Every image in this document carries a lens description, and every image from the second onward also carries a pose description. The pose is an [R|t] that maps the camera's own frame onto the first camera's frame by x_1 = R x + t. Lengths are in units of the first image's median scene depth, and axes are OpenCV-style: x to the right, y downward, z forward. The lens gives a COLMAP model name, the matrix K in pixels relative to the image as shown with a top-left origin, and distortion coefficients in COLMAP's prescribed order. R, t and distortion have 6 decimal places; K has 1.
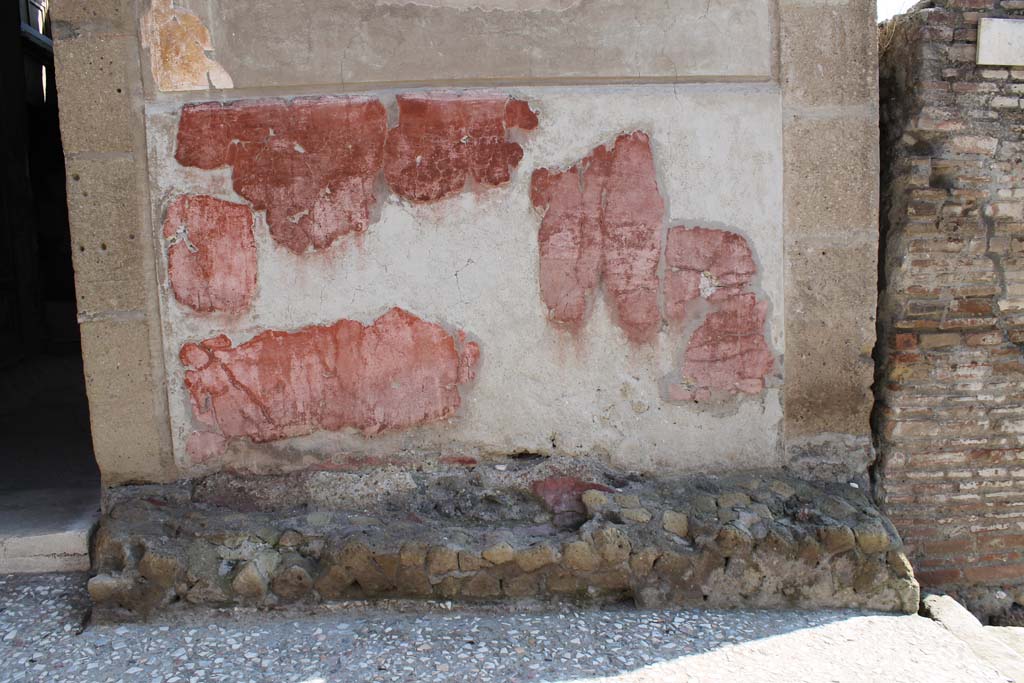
lens RADIAL K [[853.1, 0, 506.7], [0, 853.1, 351.6], [0, 0, 1]] dist [-0.171025, 0.141555]
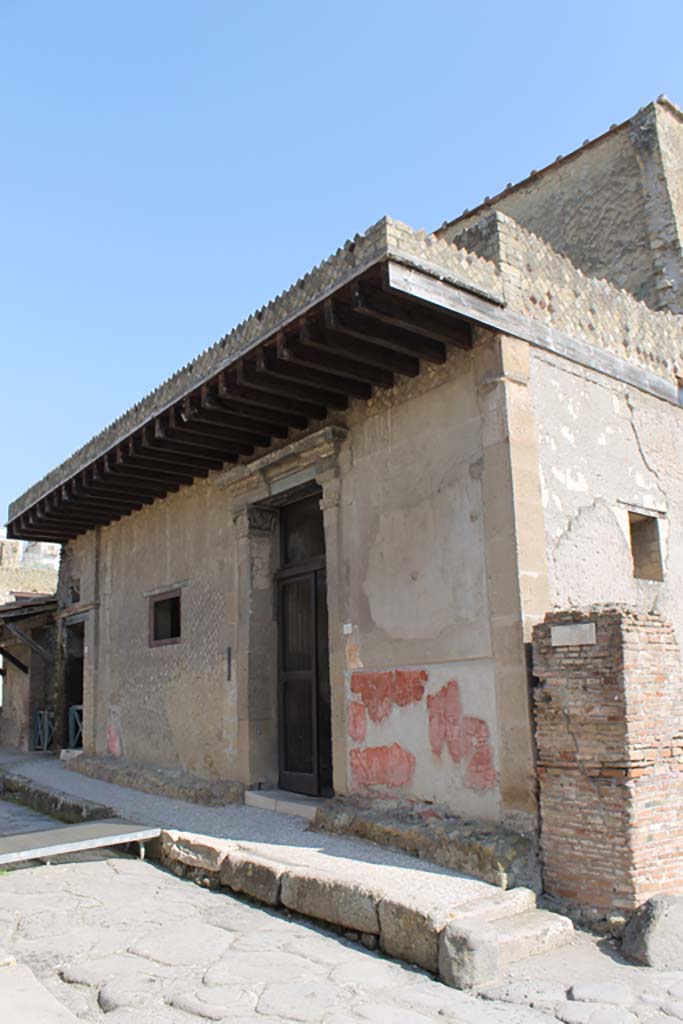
lens RADIAL K [[853.1, 0, 341.5], [0, 853.1, 512.0], [0, 0, 1]] dist [-0.171025, 0.141555]
pose [[0.524352, -0.165396, -0.835284, 2.203434], [-0.103797, 0.961223, -0.255492, -0.052960], [0.845151, 0.220667, 0.486852, -0.690779]]
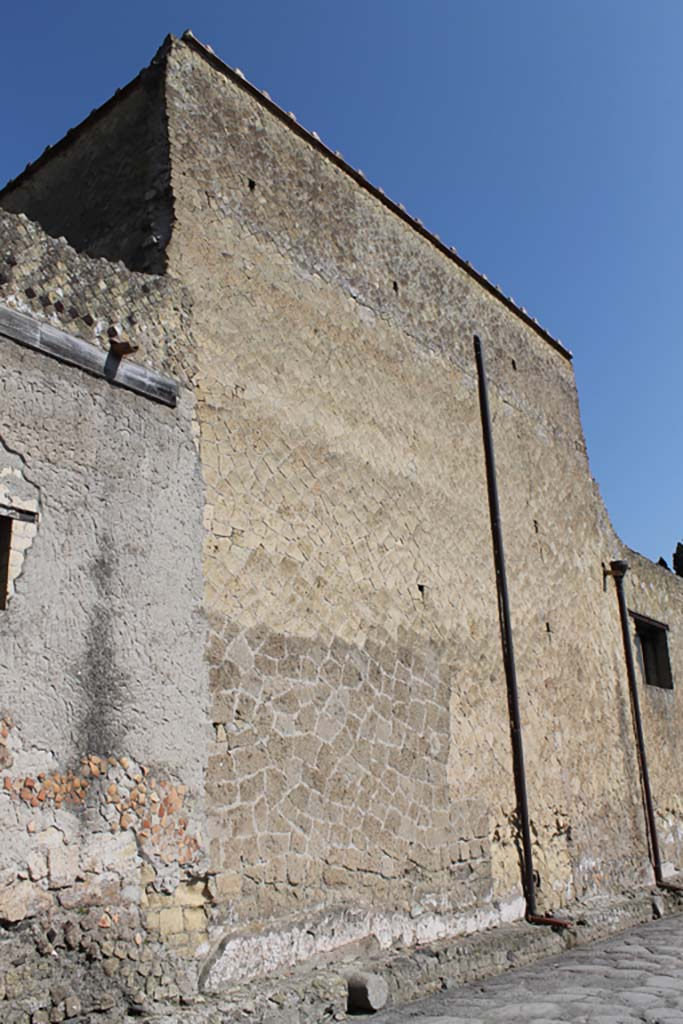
lens RADIAL K [[853.1, 0, 341.5], [0, 853.1, 512.0], [0, 0, 1]] dist [-0.171025, 0.141555]
pose [[0.688937, -0.222476, -0.689834, 2.283675], [-0.080009, 0.922571, -0.377440, -0.213271], [0.720392, 0.315225, 0.617793, 1.015104]]
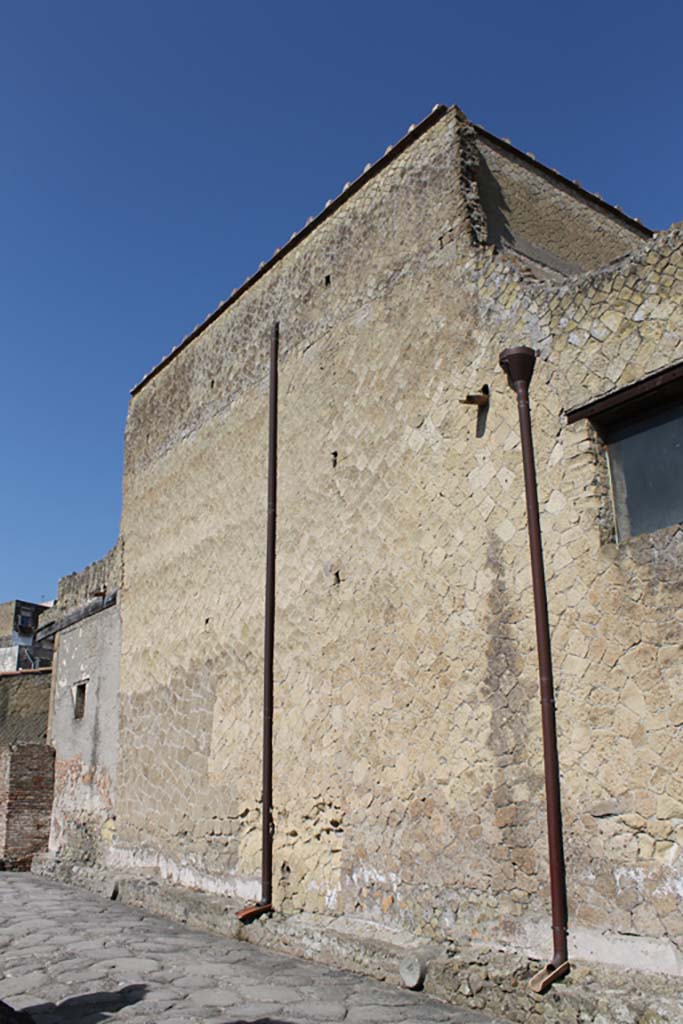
lens RADIAL K [[853.1, 0, 341.5], [0, 853.1, 512.0], [0, 0, 1]] dist [-0.171025, 0.141555]
pose [[-0.875752, -0.107429, -0.470657, 1.592490], [-0.012200, 0.979539, -0.200883, -0.935603], [0.482607, -0.170181, -0.859144, 7.742152]]
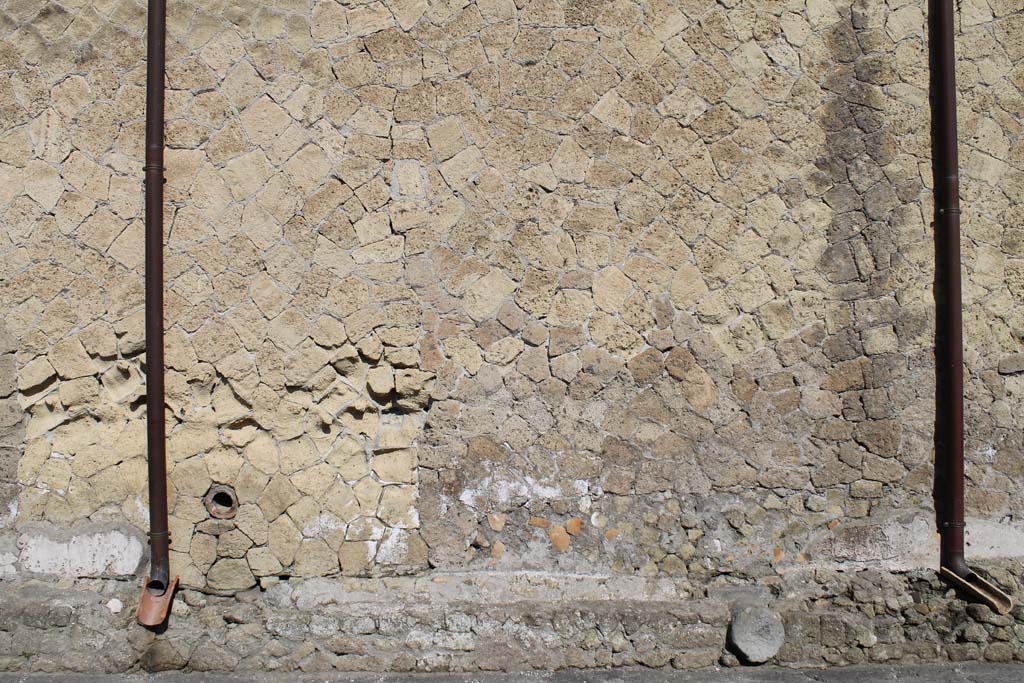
lens RADIAL K [[853.1, 0, 506.7], [0, 853.1, 351.6], [0, 0, 1]] dist [-0.171025, 0.141555]
pose [[-0.075328, 0.039523, -0.996375, 1.561030], [-0.108792, 0.992924, 0.047611, -0.586392], [0.991206, 0.111984, -0.070495, 5.029416]]
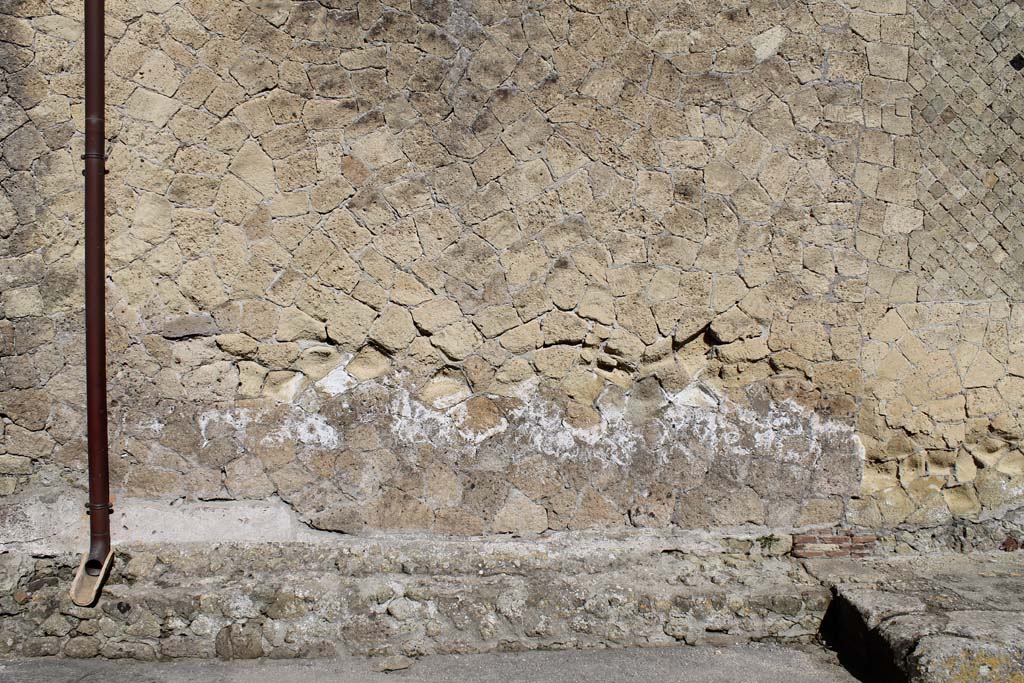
lens RADIAL K [[853.1, 0, 506.7], [0, 853.1, 351.6], [0, 0, 1]] dist [-0.171025, 0.141555]
pose [[-0.050201, 0.072059, -0.996136, 1.292528], [-0.106407, 0.991331, 0.077074, -0.733585], [0.993055, 0.109865, -0.042098, 6.634698]]
